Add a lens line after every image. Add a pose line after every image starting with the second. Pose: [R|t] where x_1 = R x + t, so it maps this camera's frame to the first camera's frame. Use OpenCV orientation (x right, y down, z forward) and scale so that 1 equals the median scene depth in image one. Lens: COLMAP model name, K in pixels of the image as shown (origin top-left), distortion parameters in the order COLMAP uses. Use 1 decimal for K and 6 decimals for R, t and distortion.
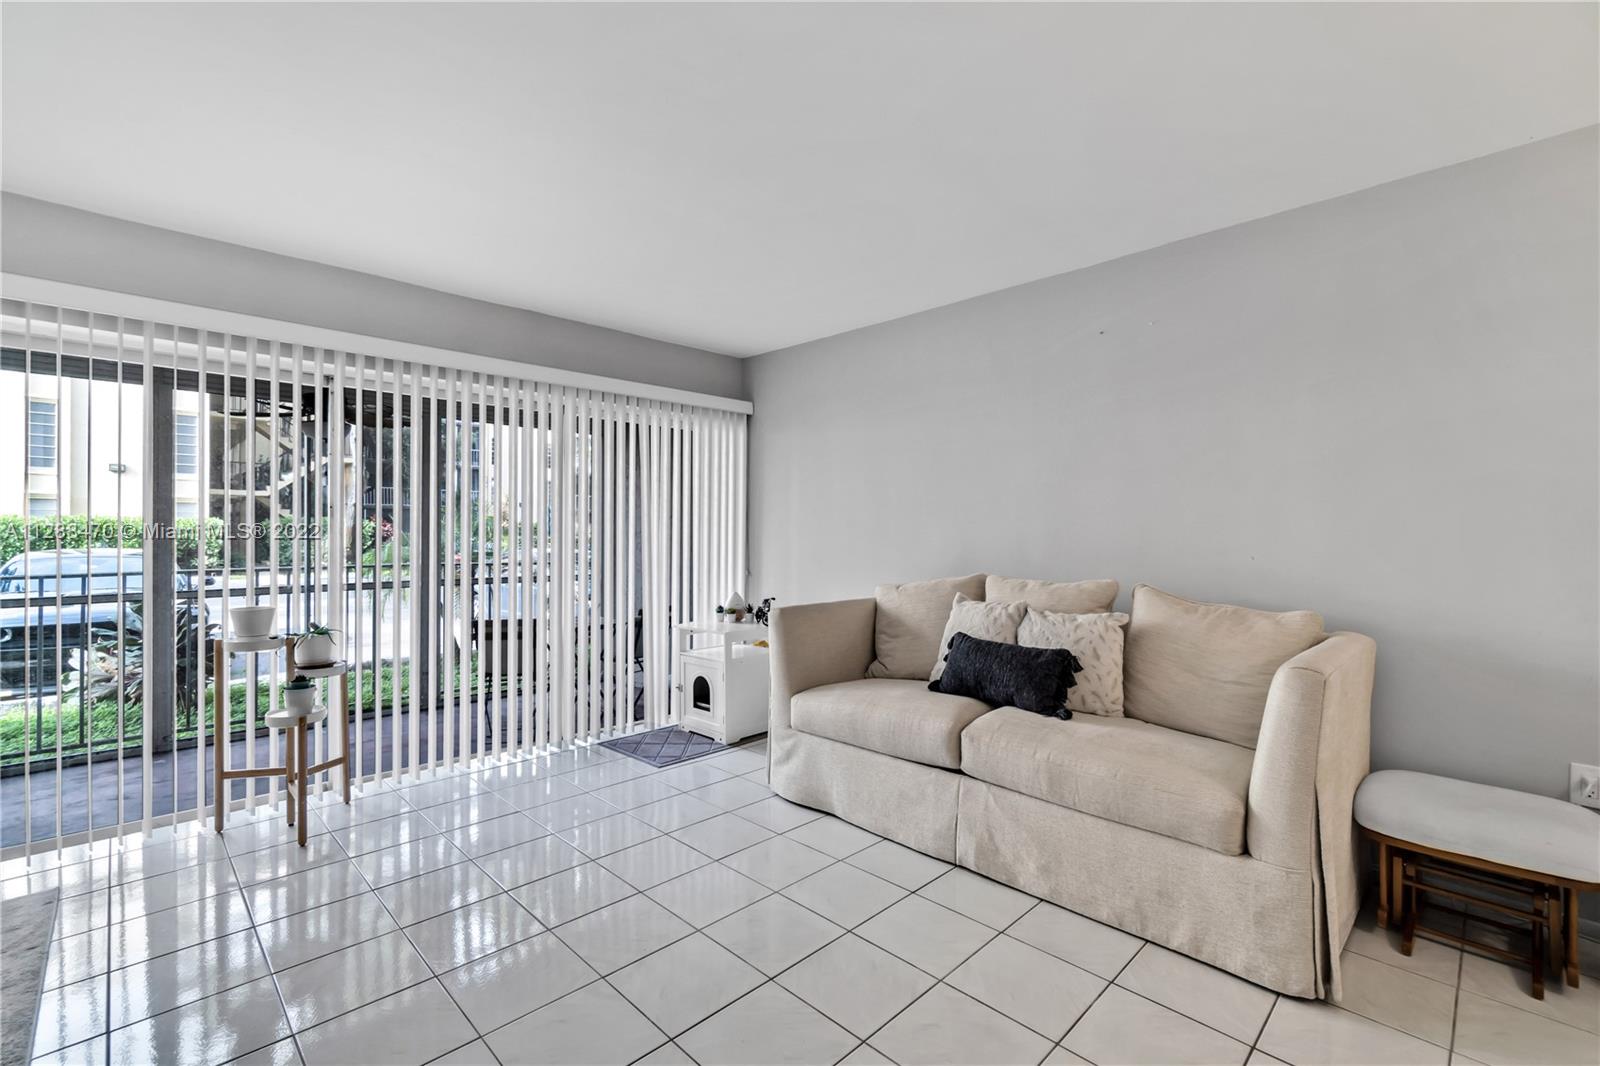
lens RADIAL K [[686.5, 0, 792.6], [0, 686.5, 530.9], [0, 0, 1]] dist [-0.002346, -0.000657]
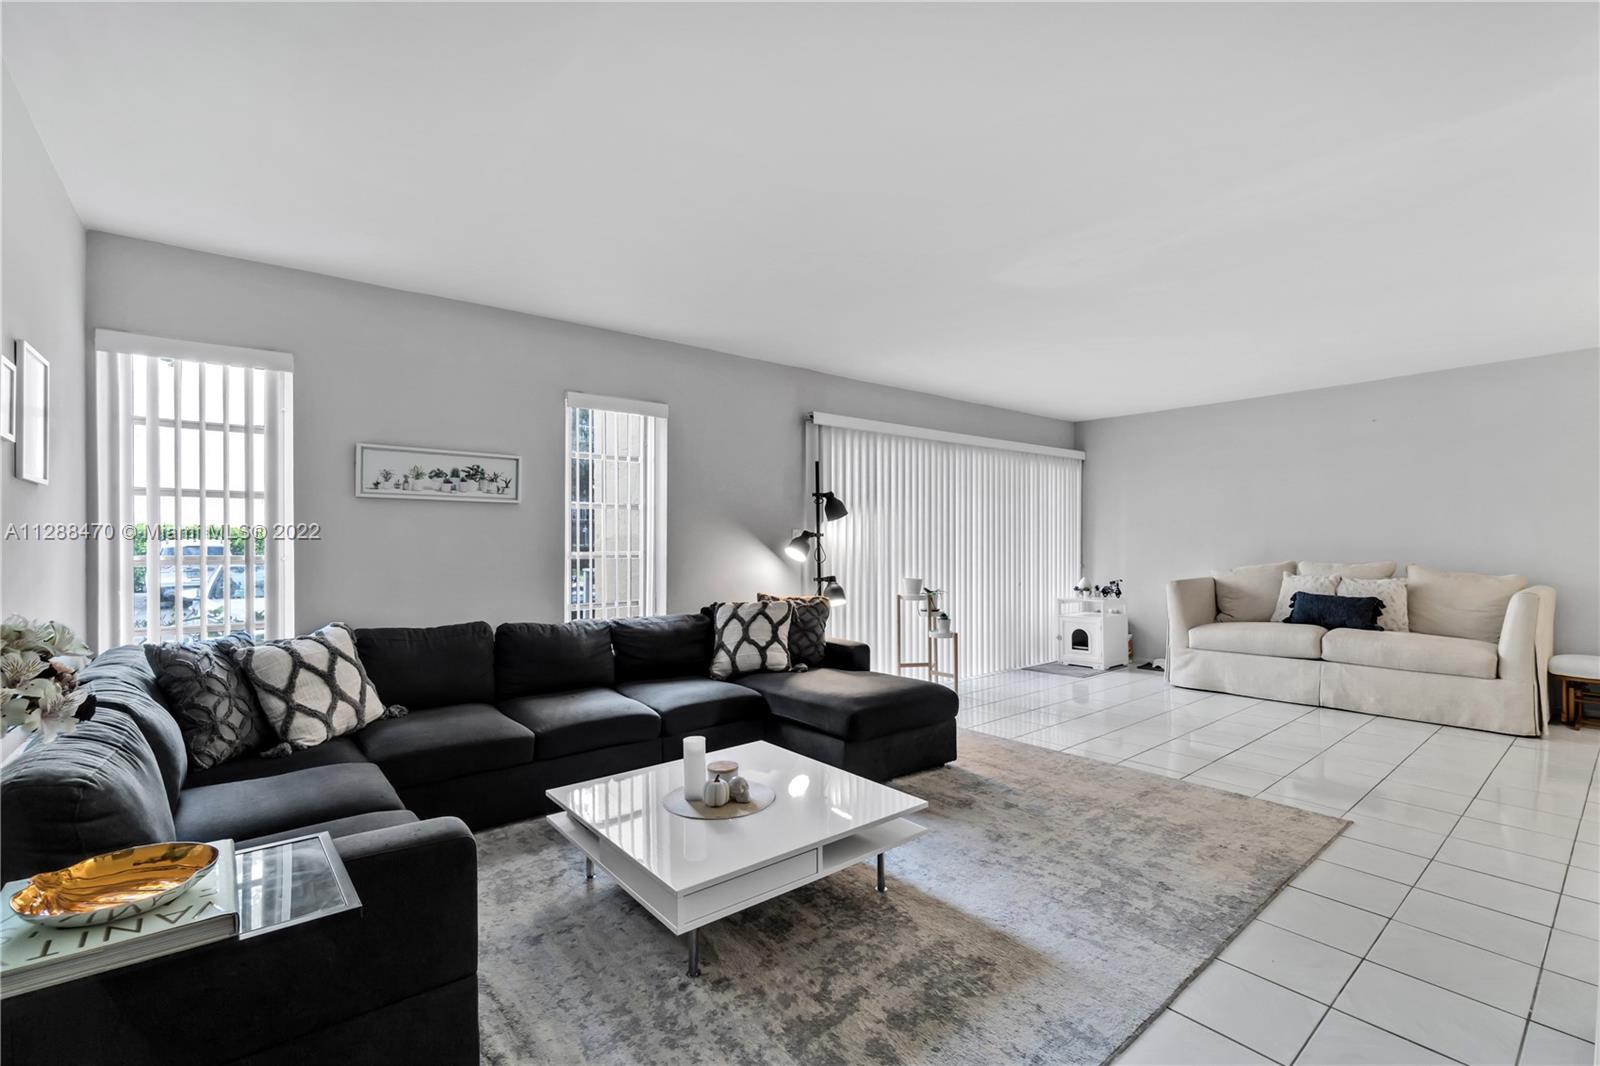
lens RADIAL K [[699.9, 0, 790.4], [0, 699.9, 539.6], [0, 0, 1]] dist [-0.003233, 0.000379]
pose [[0.995963, -0.007387, -0.089463, -0.955963], [0.007061, 0.999967, -0.003967, 0.009683], [0.089489, 0.003319, 0.995982, -0.984638]]
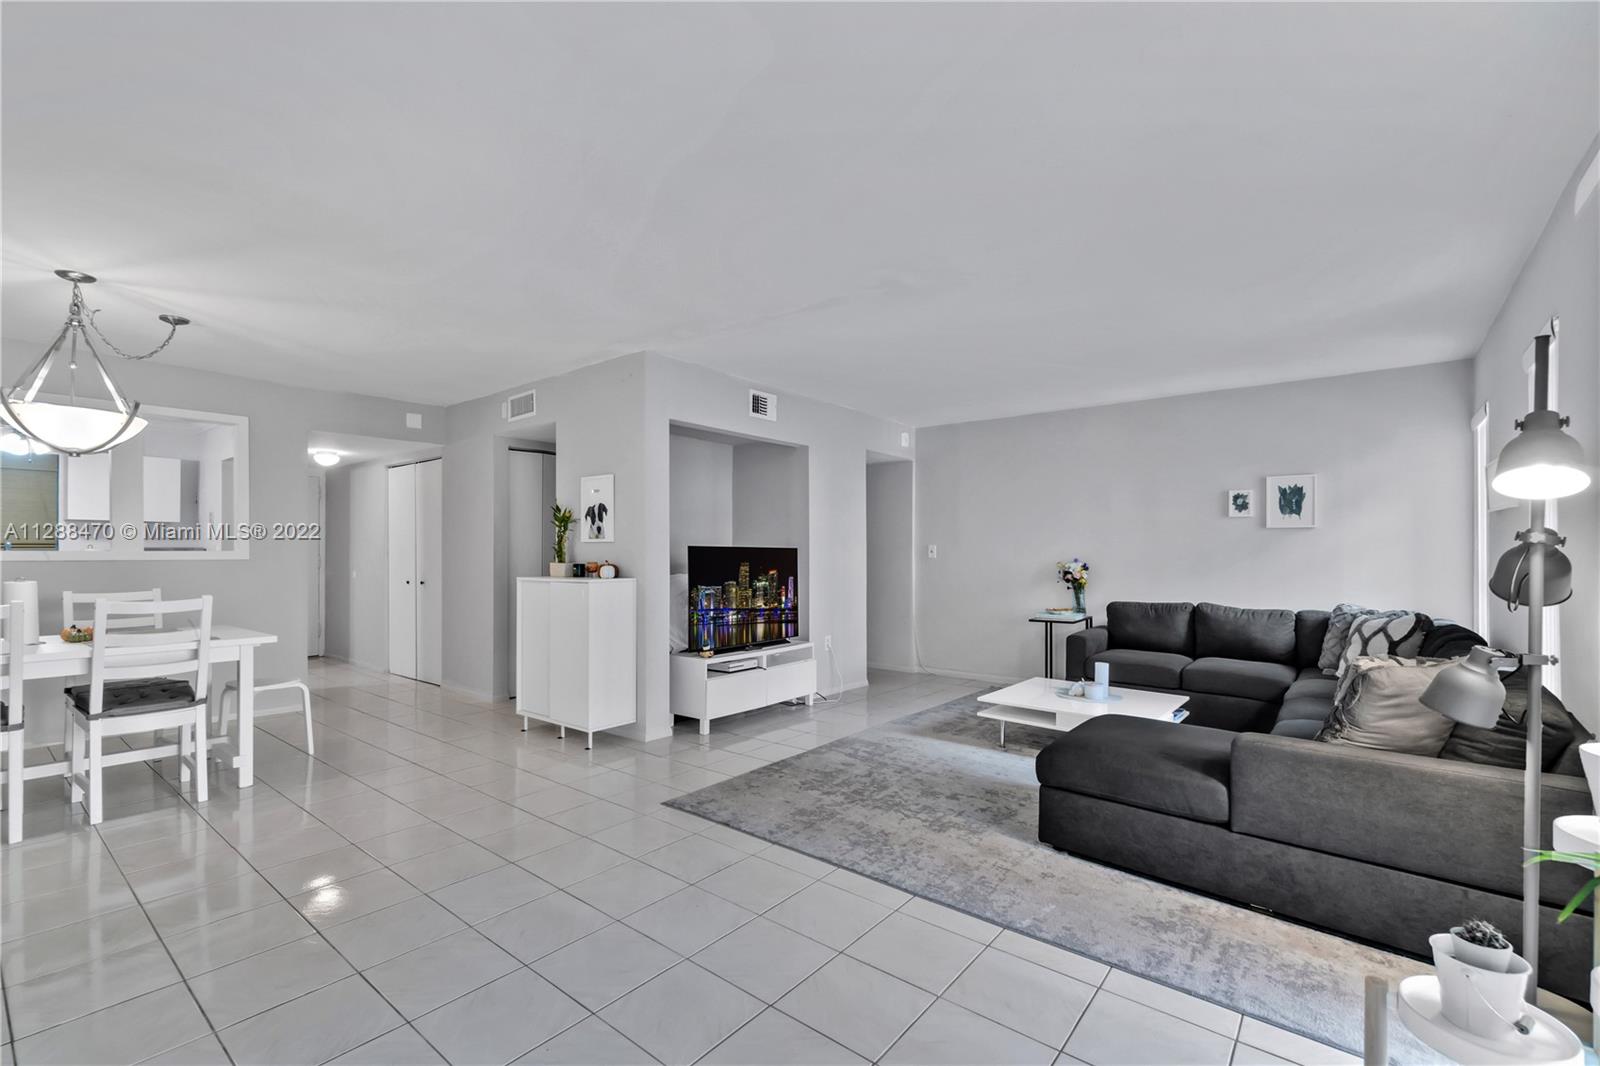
lens RADIAL K [[704.3, 0, 783.4], [0, 704.3, 555.8], [0, 0, 1]] dist [-0.006095, -0.000828]
pose [[-0.993797, -0.006619, -0.111009, -0.278877], [-0.007315, 0.999956, 0.005859, 0.011499], [0.110965, 0.006635, -0.993802, 1.340539]]
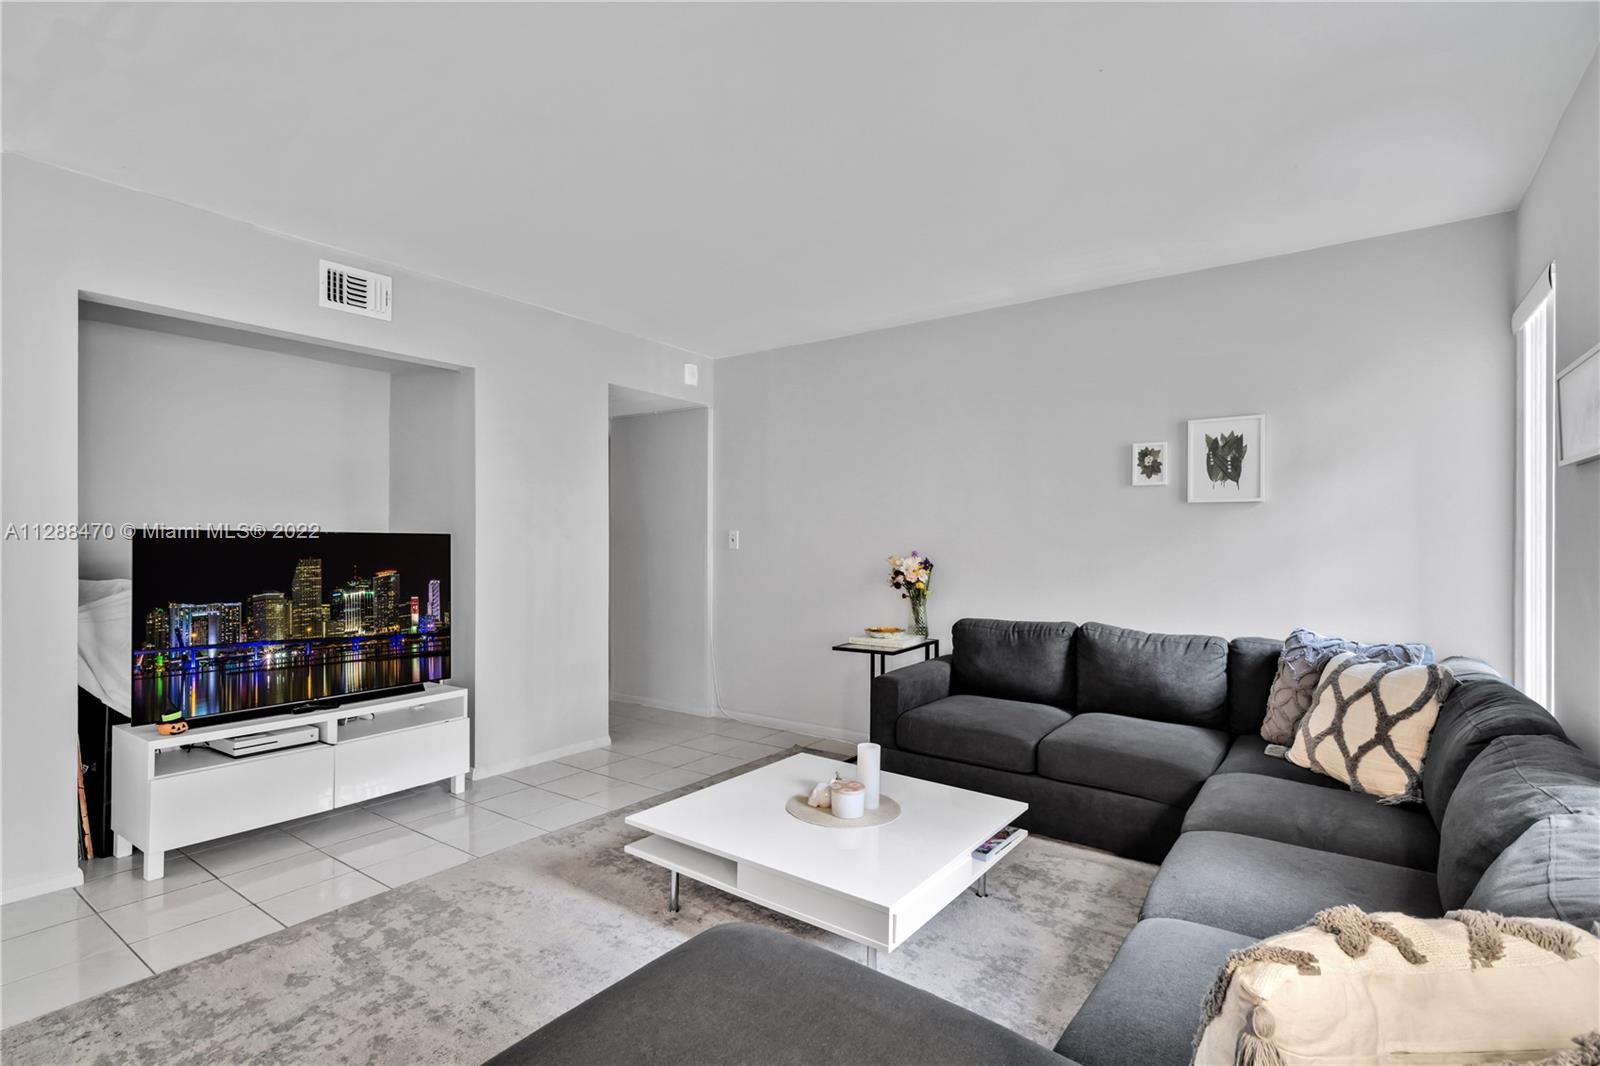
lens RADIAL K [[759.2, 0, 788.5], [0, 759.2, 550.7], [0, 0, 1]] dist [-0.009216, -0.001074]
pose [[-0.986496, -0.006288, -0.163667, -0.909672], [-0.008828, 0.999851, 0.014801, 0.005100], [0.163549, 0.016046, -0.986405, 0.752000]]
